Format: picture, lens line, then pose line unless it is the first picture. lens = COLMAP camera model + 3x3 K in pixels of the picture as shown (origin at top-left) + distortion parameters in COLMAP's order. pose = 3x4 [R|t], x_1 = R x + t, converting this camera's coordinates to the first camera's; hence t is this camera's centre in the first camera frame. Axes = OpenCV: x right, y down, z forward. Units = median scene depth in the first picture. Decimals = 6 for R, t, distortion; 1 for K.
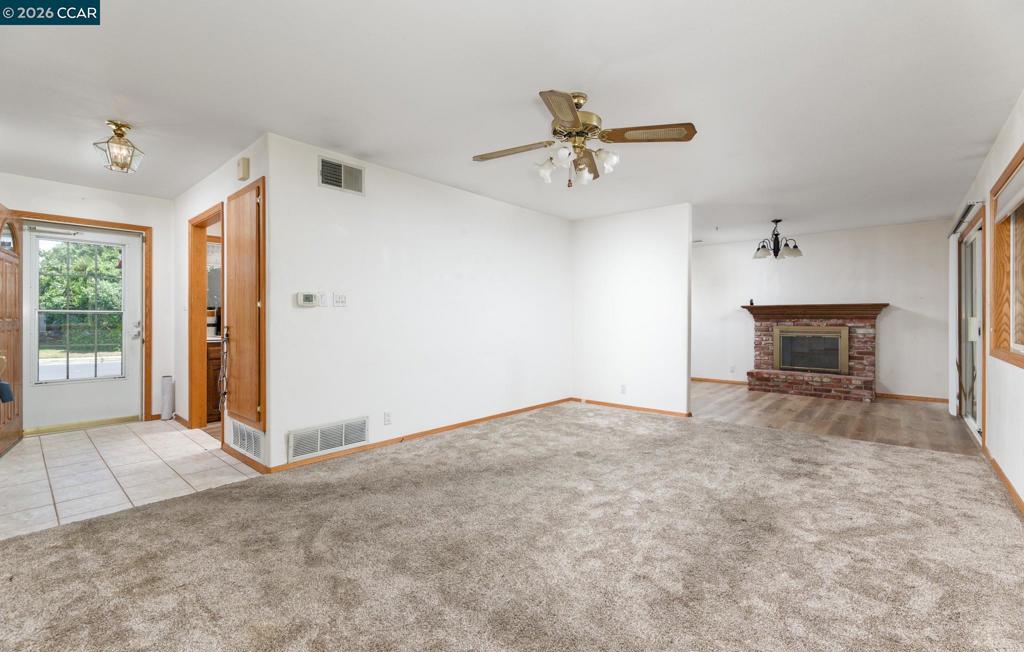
lens RADIAL K [[434.5, 0, 516.1], [0, 434.5, 321.1], [0, 0, 1]] dist [-0.002991, -0.000195]
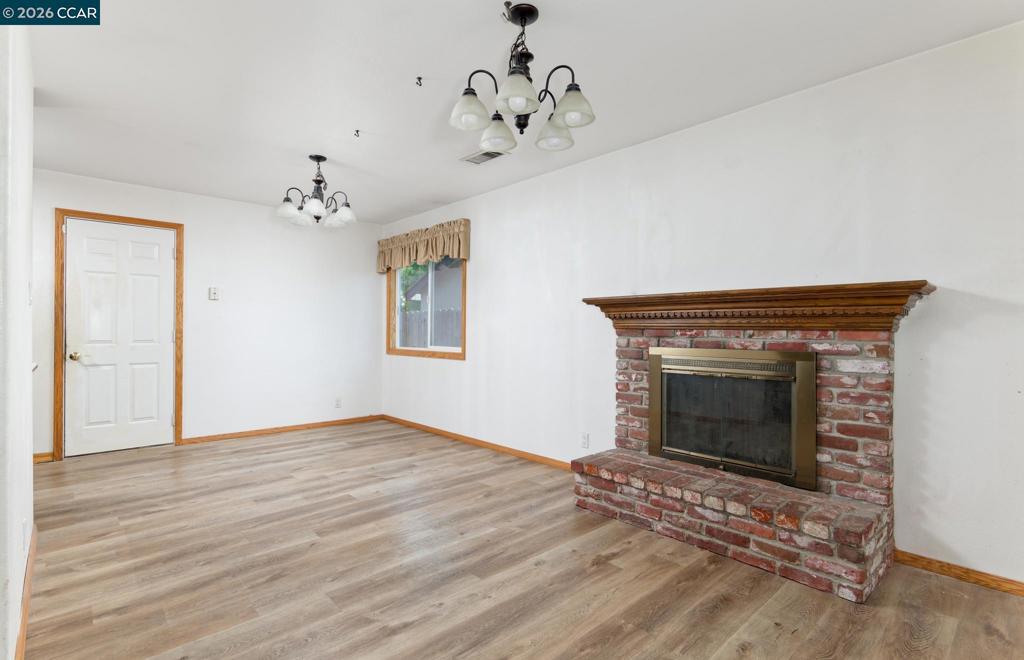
lens RADIAL K [[490.0, 0, 517.2], [0, 490.0, 330.0], [0, 0, 1]] dist [-0.001997, 0.004337]
pose [[0.995827, 0.004360, -0.091158, 0.572656], [-0.004805, 0.999978, -0.004658, -0.002051], [0.091135, 0.005077, 0.995826, 0.594350]]
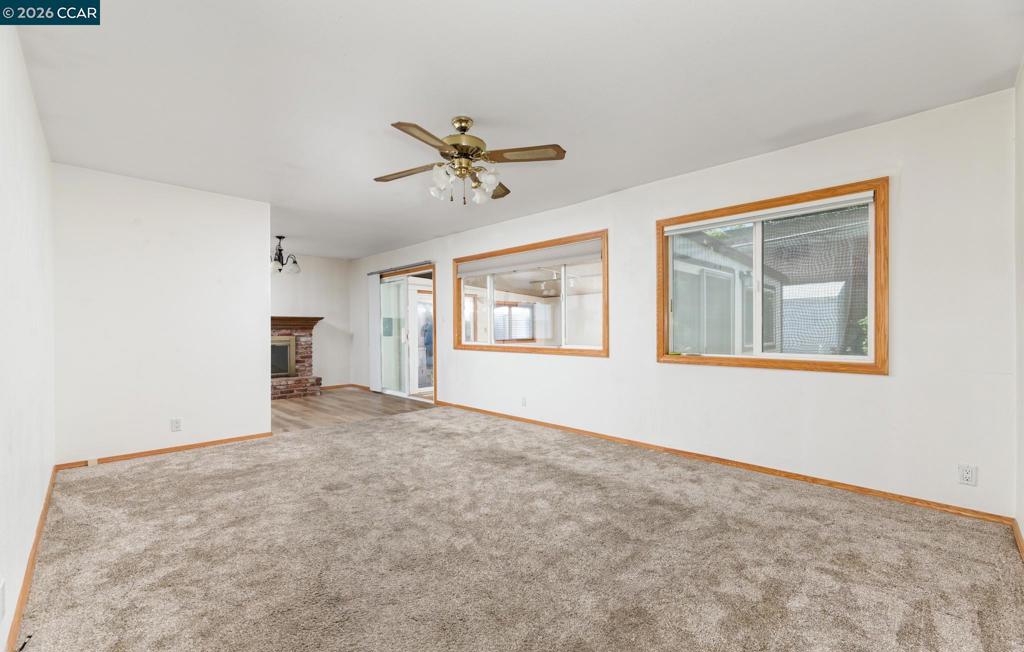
lens RADIAL K [[434.5, 0, 506.8], [0, 434.5, 330.5], [0, 0, 1]] dist [-0.002991, -0.000195]
pose [[0.075894, -0.003617, 0.997109, -0.383069], [0.006106, 0.999976, 0.003163, -0.001925], [-0.997097, 0.005848, 0.075914, 0.336885]]
